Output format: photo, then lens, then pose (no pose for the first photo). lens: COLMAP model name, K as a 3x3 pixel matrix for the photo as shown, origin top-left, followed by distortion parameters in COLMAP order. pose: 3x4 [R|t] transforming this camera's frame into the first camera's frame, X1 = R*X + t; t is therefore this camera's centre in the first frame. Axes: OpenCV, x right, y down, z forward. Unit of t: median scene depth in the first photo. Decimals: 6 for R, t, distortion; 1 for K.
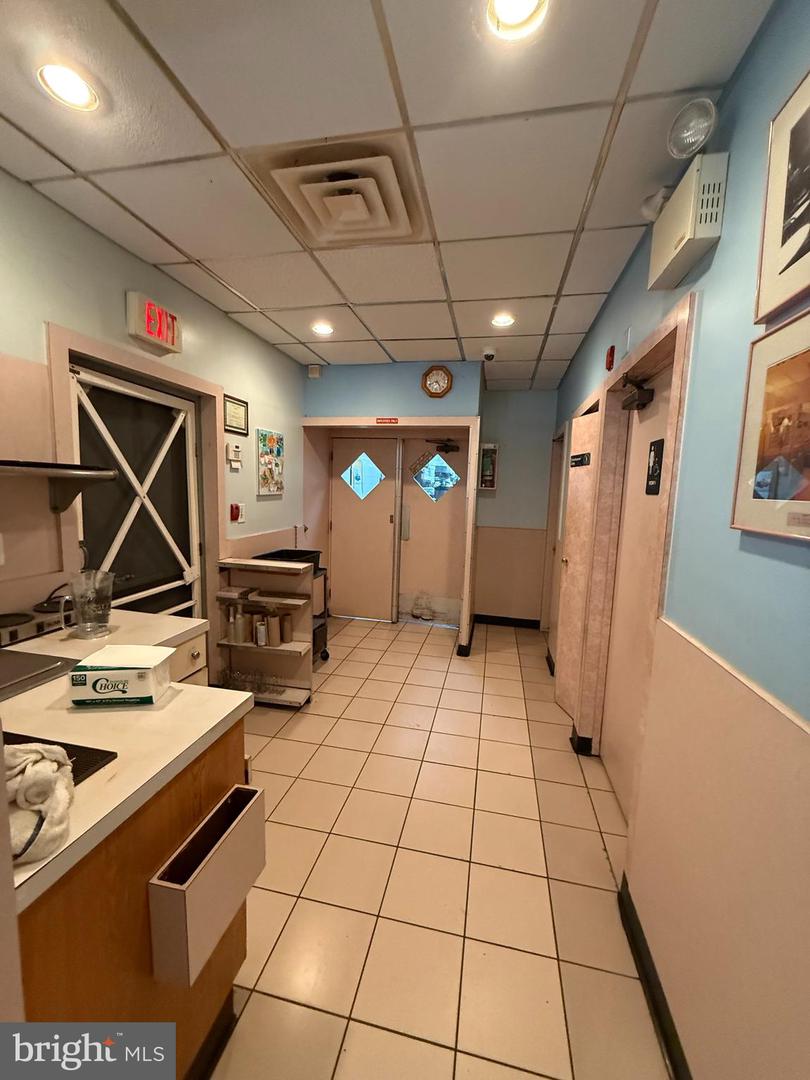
lens RADIAL K [[430.9, 0, 406.5], [0, 430.9, 537.8], [0, 0, 1]] dist [-0.000040, -0.000206]
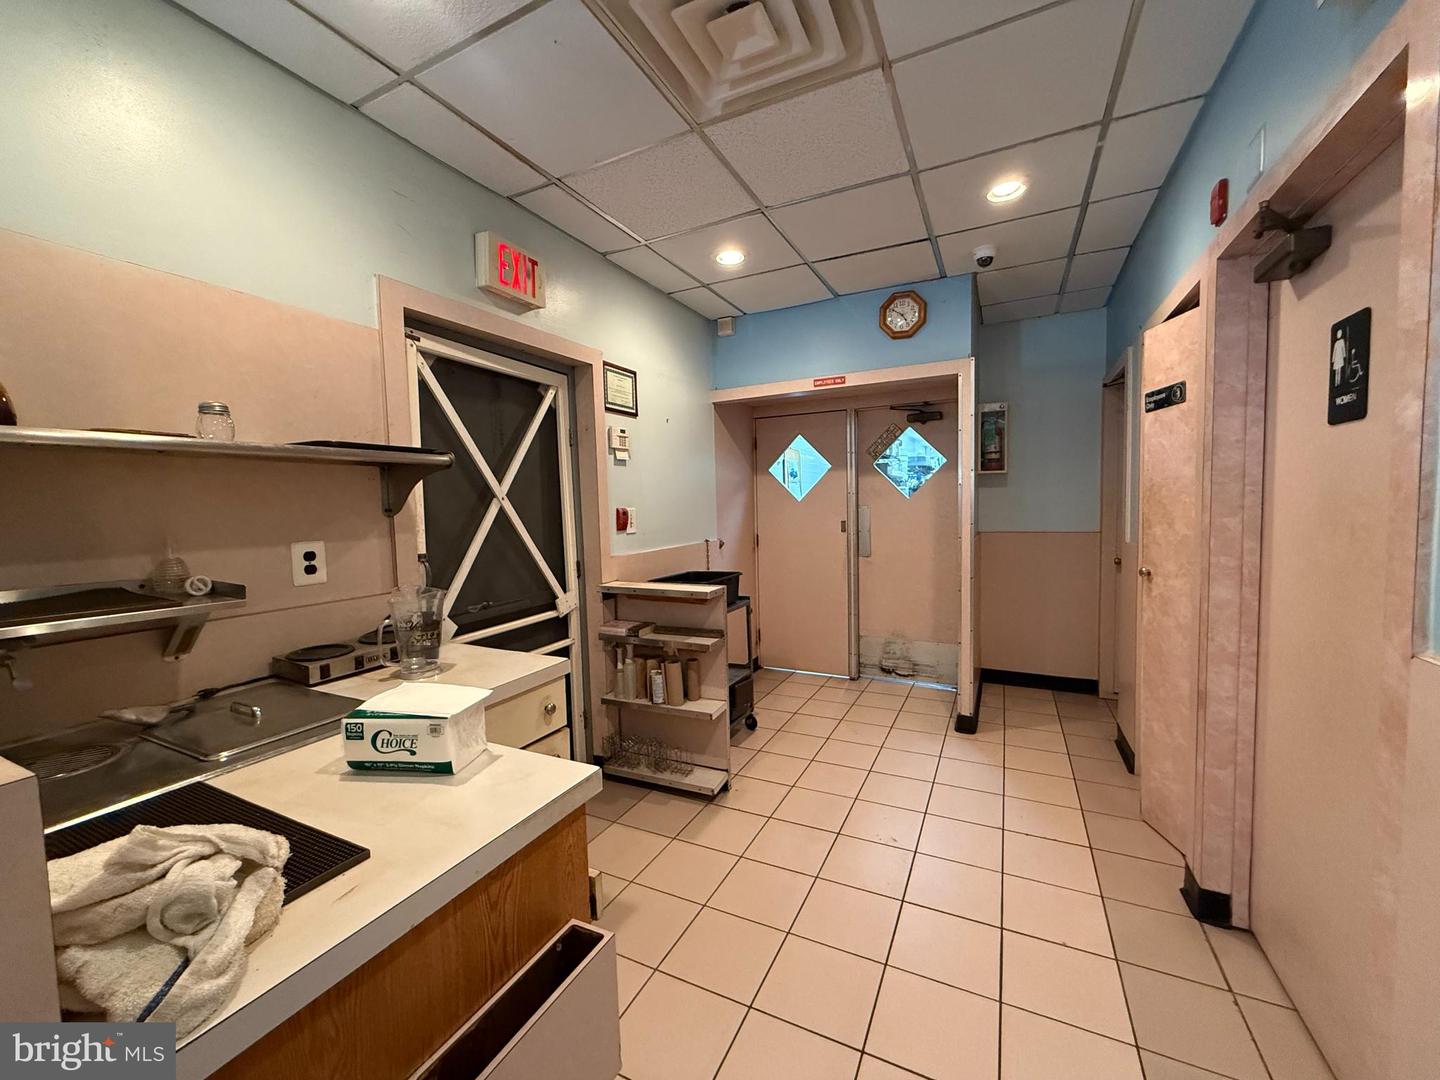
lens RADIAL K [[574.5, 0, 717.4], [0, 574.5, 539.6], [0, 0, 1]] dist [-0.000040, -0.000206]
pose [[0.964901, -0.042112, -0.259216, 0.013098], [0.028444, 0.998011, -0.056259, 0.037946], [0.261069, 0.046911, 0.964180, 0.103706]]
